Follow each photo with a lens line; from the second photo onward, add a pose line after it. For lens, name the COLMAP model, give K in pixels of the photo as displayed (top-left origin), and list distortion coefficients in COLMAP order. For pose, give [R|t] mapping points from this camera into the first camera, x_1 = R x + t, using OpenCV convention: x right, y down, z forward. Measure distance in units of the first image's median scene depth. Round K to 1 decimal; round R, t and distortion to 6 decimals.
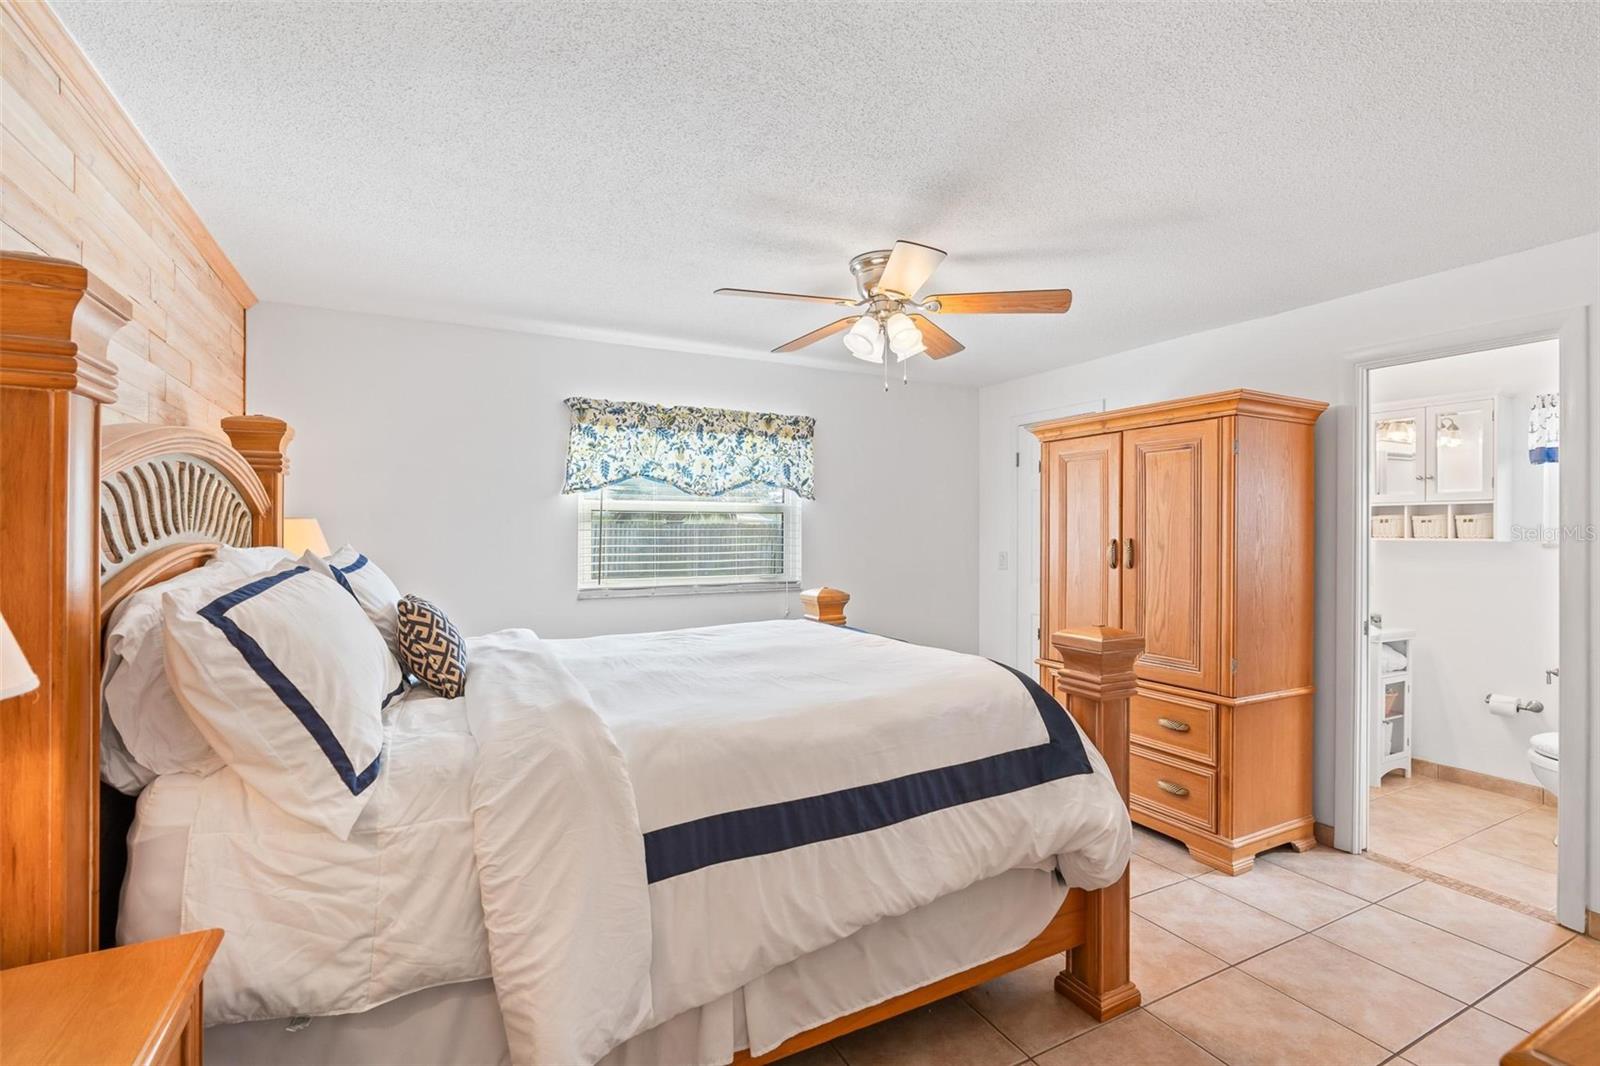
lens RADIAL K [[722.5, 0, 802.8], [0, 722.5, 534.1], [0, 0, 1]] dist [-0.005110, 0.001698]
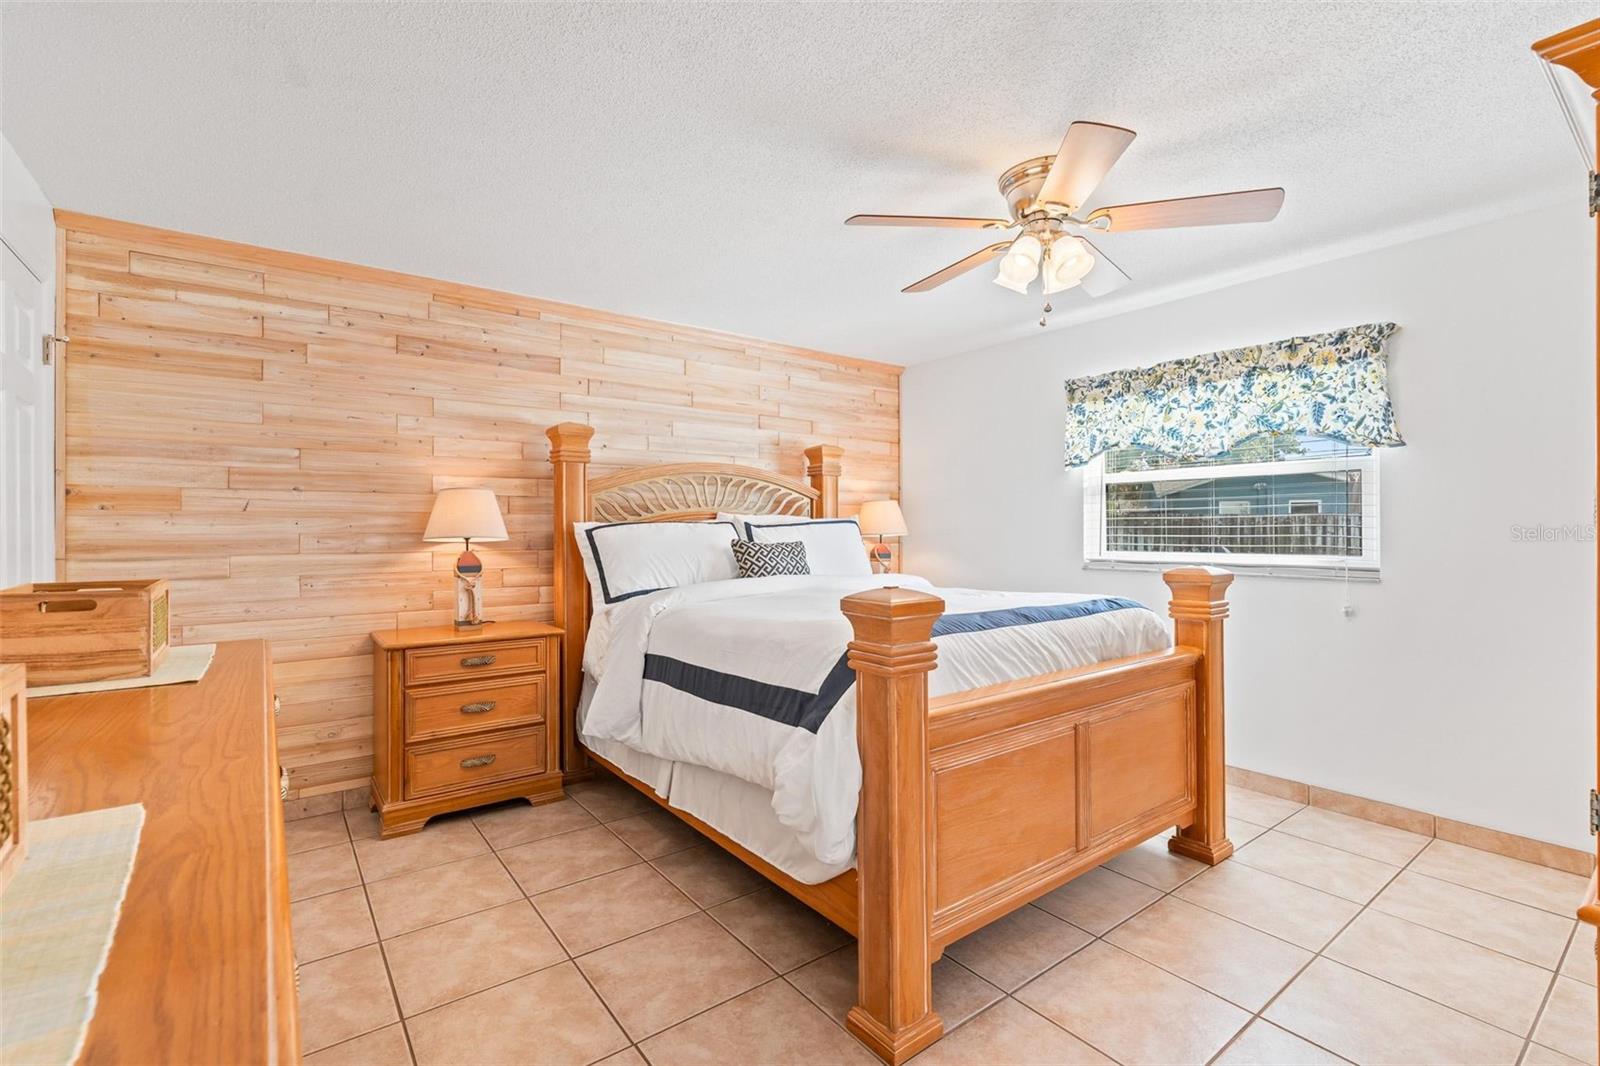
lens RADIAL K [[716.0, 0, 794.3], [0, 716.0, 533.0], [0, 0, 1]] dist [-0.007006, 0.004298]
pose [[0.156091, 0.004768, -0.987731, 0.636390], [0.000656, 0.999988, 0.004931, 0.031395], [0.987742, -0.001418, 0.156086, 0.400146]]
